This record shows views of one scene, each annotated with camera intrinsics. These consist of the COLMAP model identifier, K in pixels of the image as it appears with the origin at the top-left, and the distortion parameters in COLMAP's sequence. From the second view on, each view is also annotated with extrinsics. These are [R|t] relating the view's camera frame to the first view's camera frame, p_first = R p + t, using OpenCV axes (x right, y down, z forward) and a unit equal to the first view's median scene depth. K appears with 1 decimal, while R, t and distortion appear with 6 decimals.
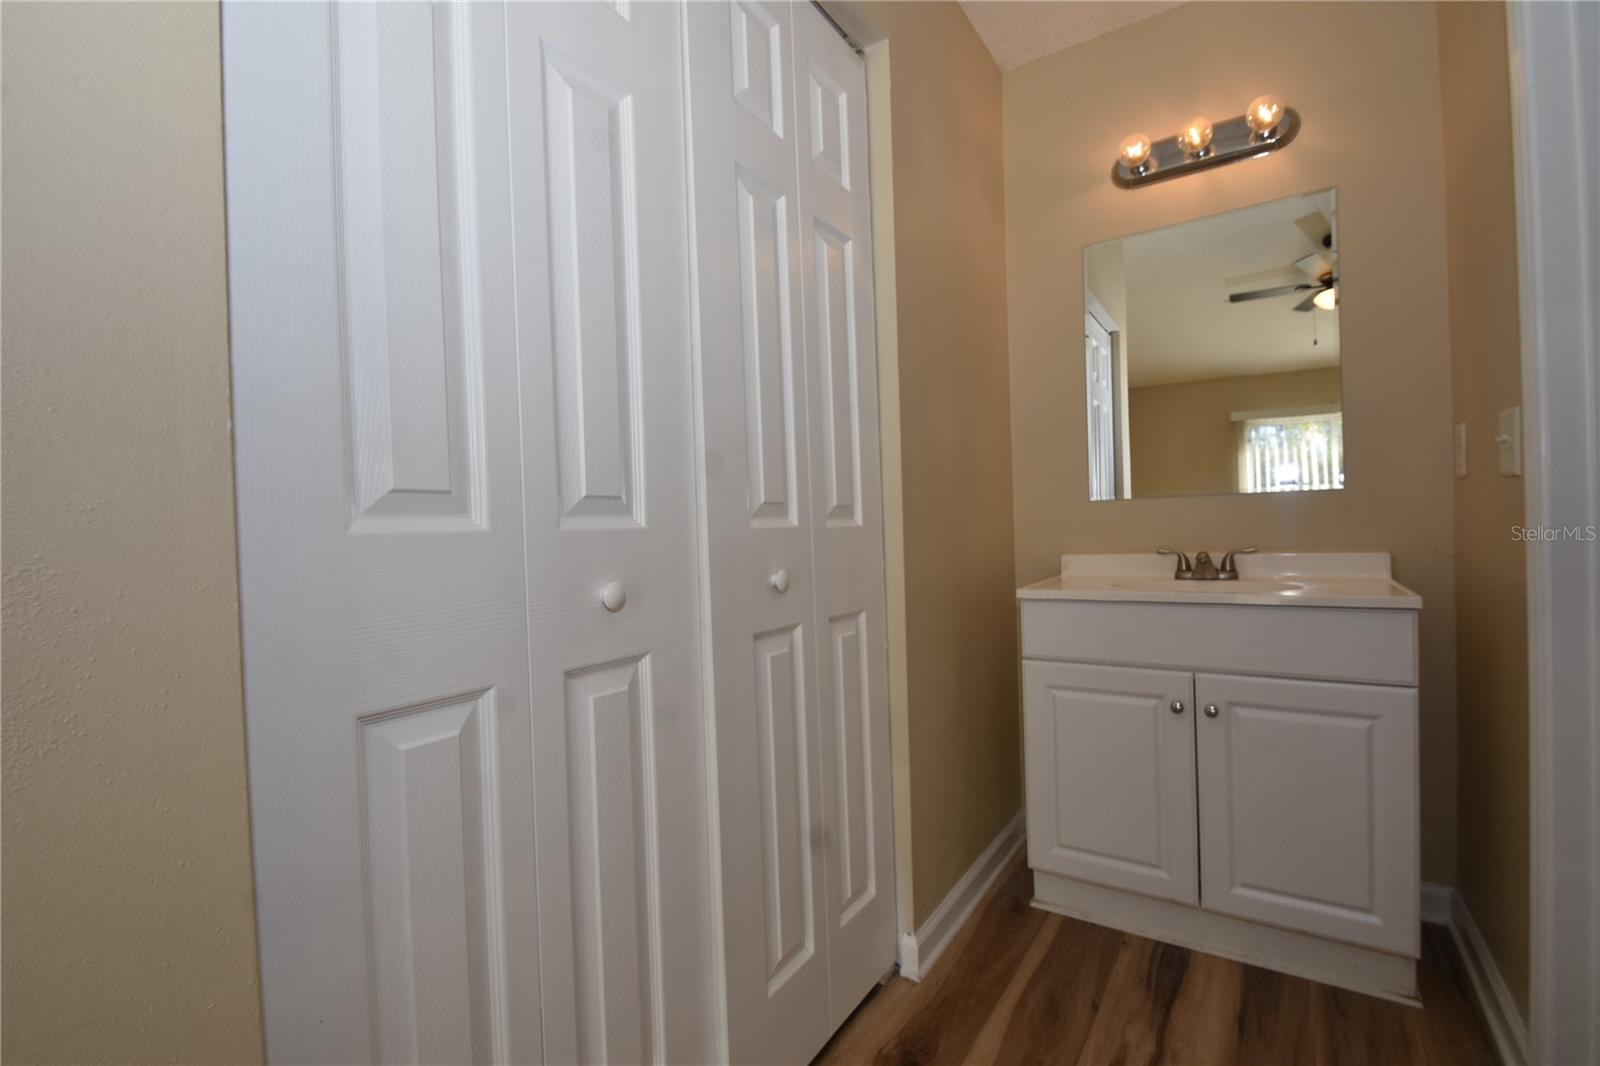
lens RADIAL K [[708.8, 0, 804.4], [0, 708.8, 540.8], [0, 0, 1]] dist [0.008297, -0.011942]
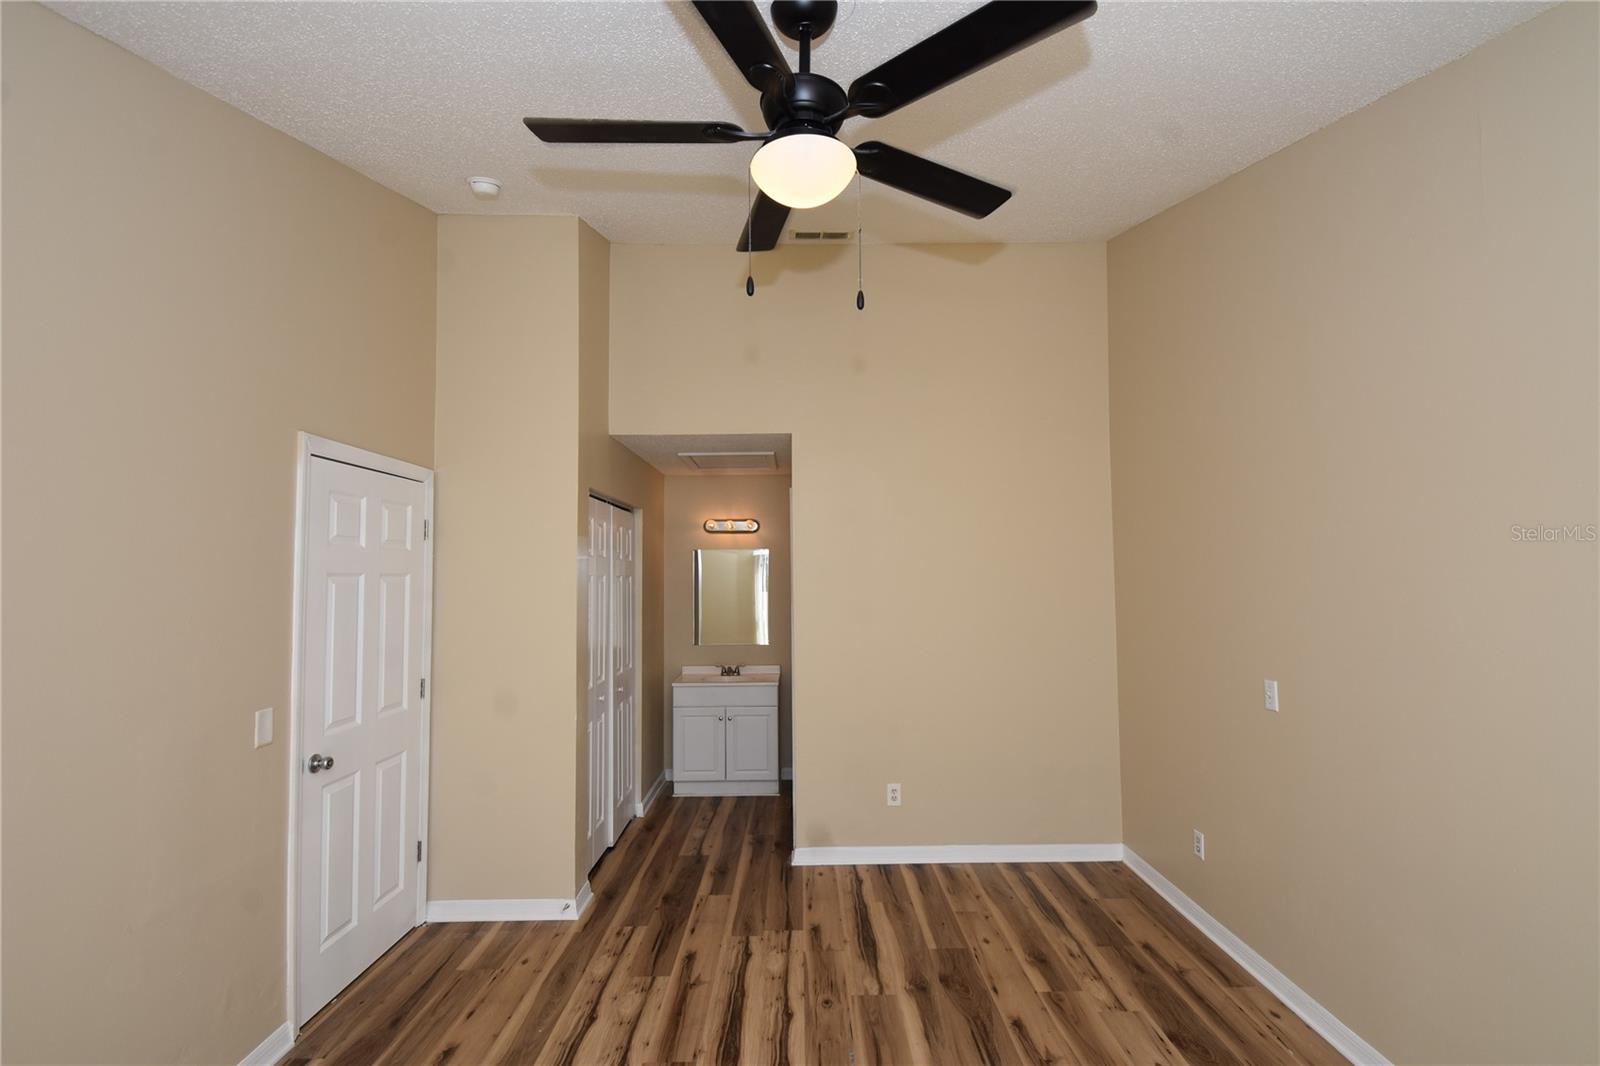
lens RADIAL K [[708.8, 0, 814.0], [0, 708.8, 536.0], [0, 0, 1]] dist [0.008297, -0.011942]
pose [[0.818898, 0.058059, 0.570996, -1.031265], [-0.012459, 0.996434, -0.083450, -0.334811], [-0.573804, 0.061223, 0.816701, -1.955526]]
